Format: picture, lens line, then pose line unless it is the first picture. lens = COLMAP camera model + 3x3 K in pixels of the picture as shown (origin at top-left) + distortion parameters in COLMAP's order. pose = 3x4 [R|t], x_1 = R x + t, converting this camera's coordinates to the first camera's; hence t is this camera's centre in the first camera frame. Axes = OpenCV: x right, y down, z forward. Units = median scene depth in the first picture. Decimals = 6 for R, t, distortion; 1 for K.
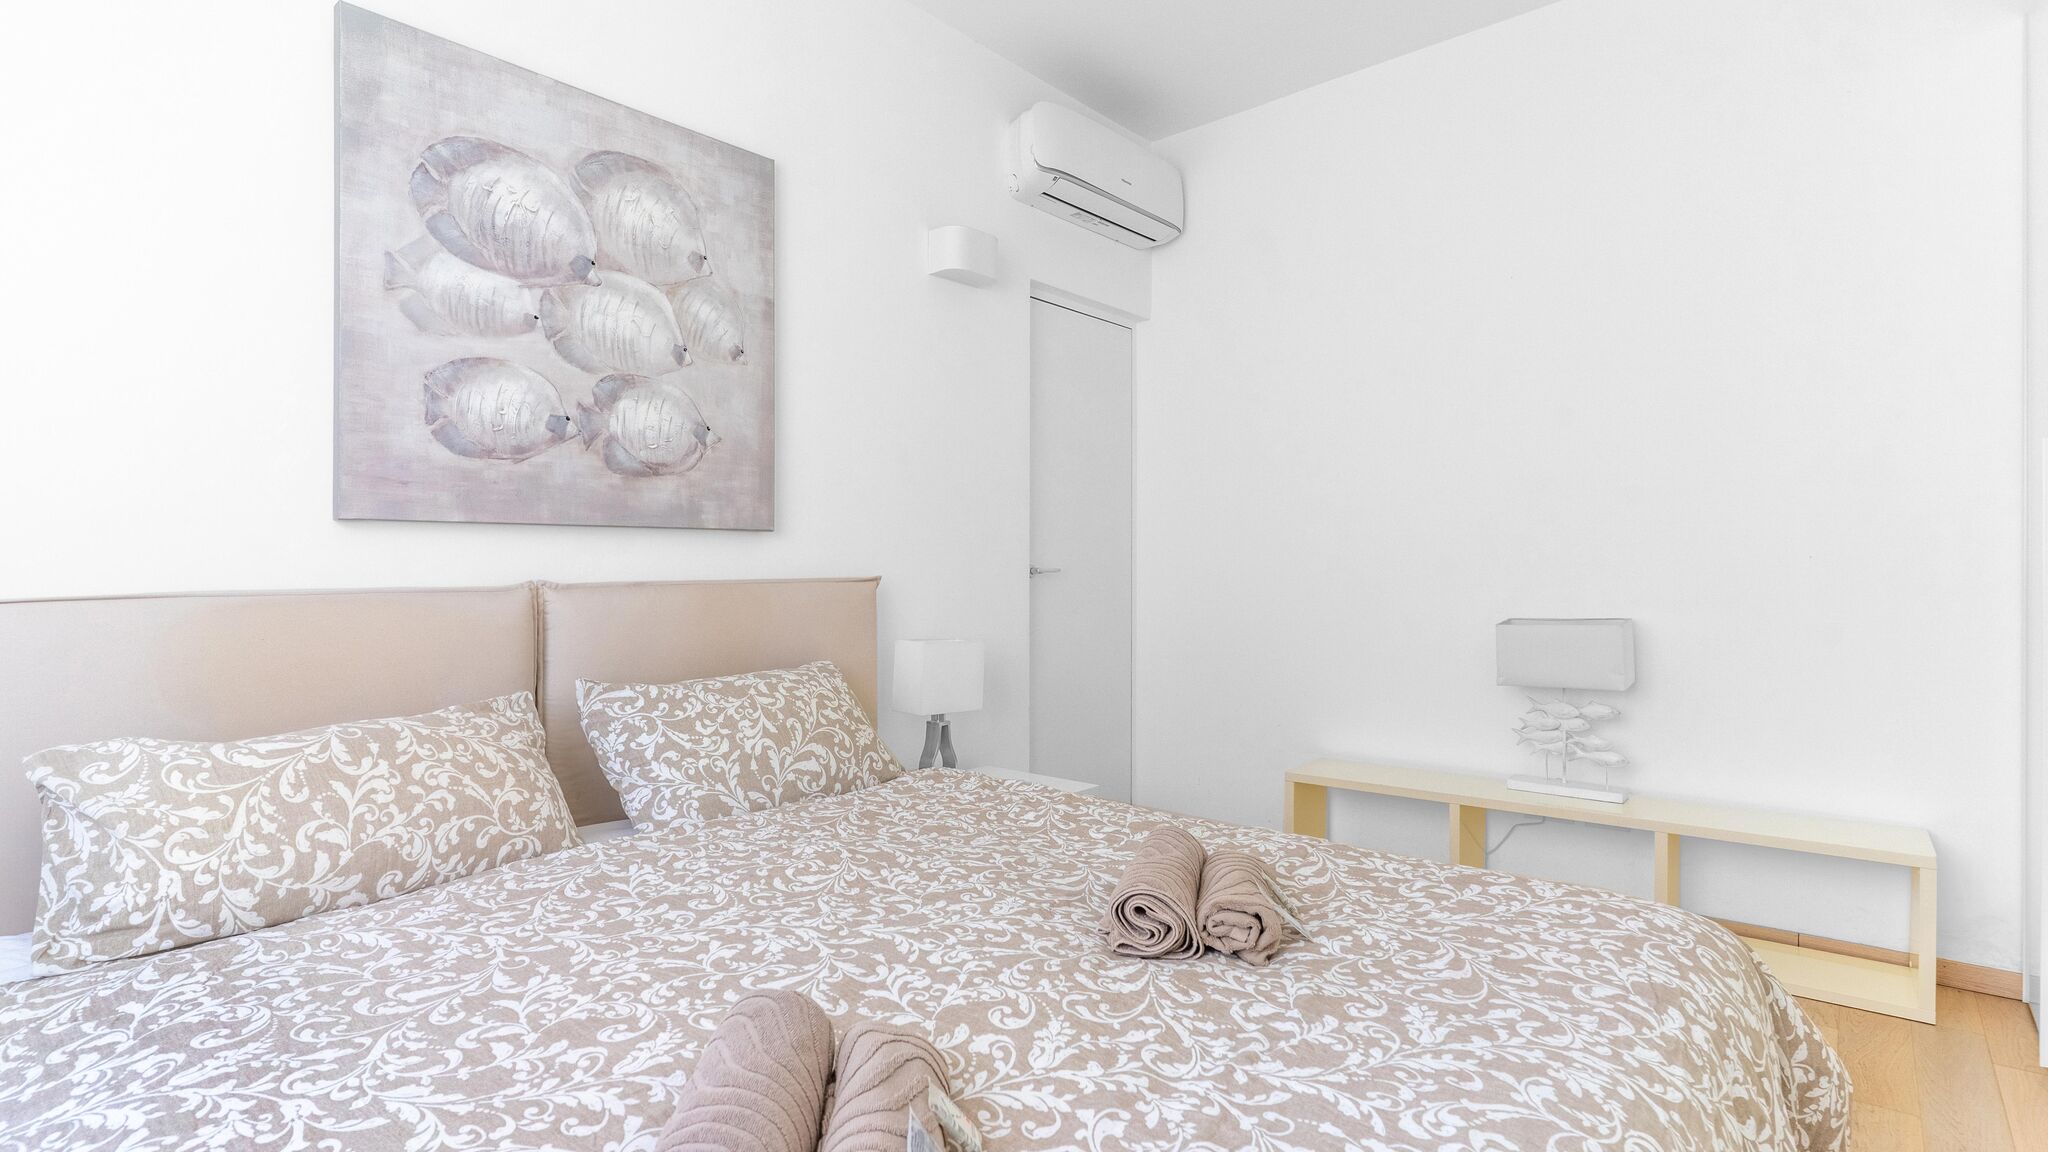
lens RADIAL K [[988.0, 0, 1019.0], [0, 988.0, 571.0], [0, 0, 1]] dist [-0.000411, 0.000267]
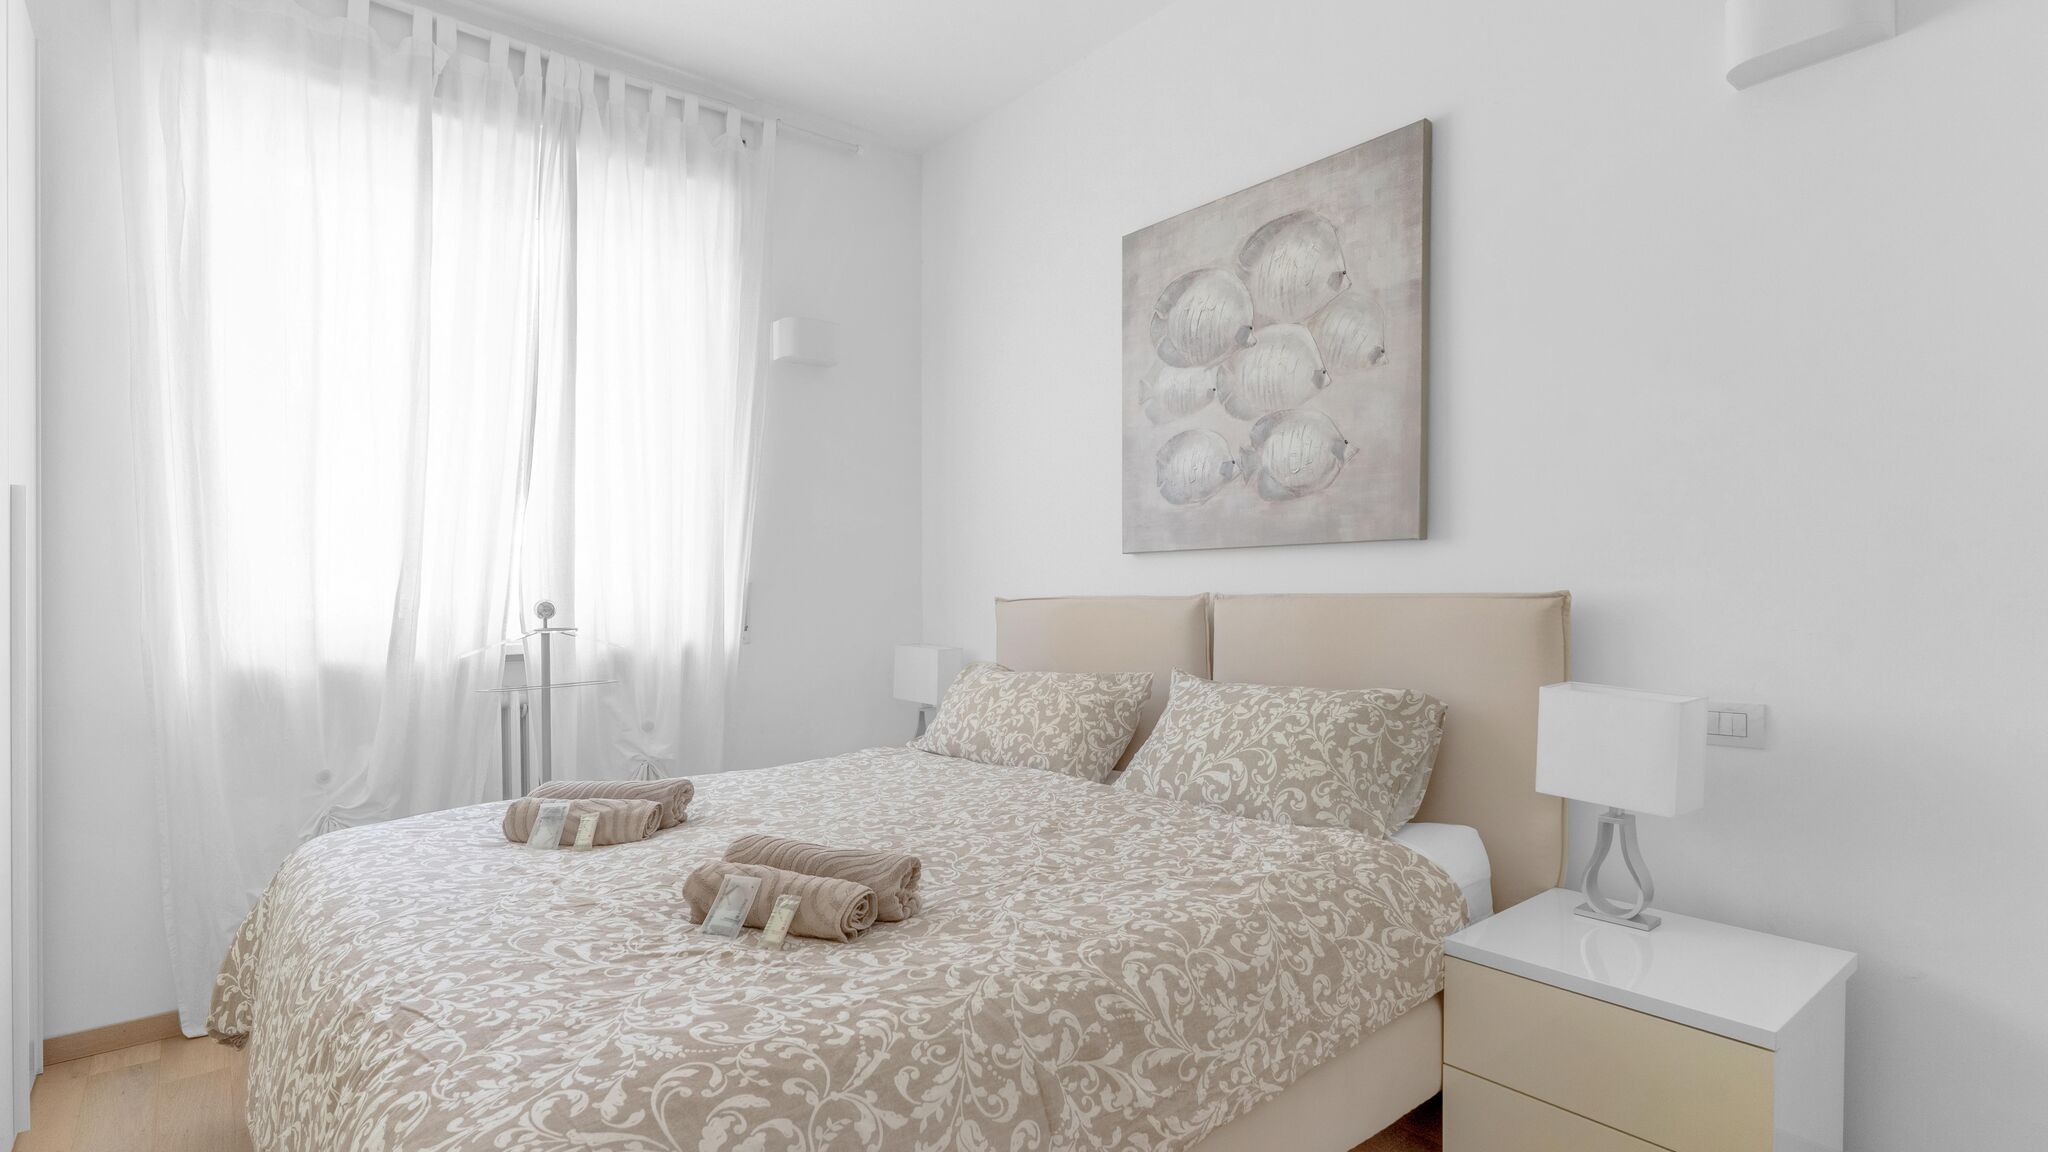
lens RADIAL K [[993.8, 0, 1025.5], [0, 993.8, 559.8], [0, 0, 1]] dist [0.001984, 0.000077]
pose [[-0.167419, -0.011369, -0.985820, 0.817864], [0.016135, 0.999768, -0.014270, -0.017446], [0.985754, -0.018295, -0.167197, 0.944213]]
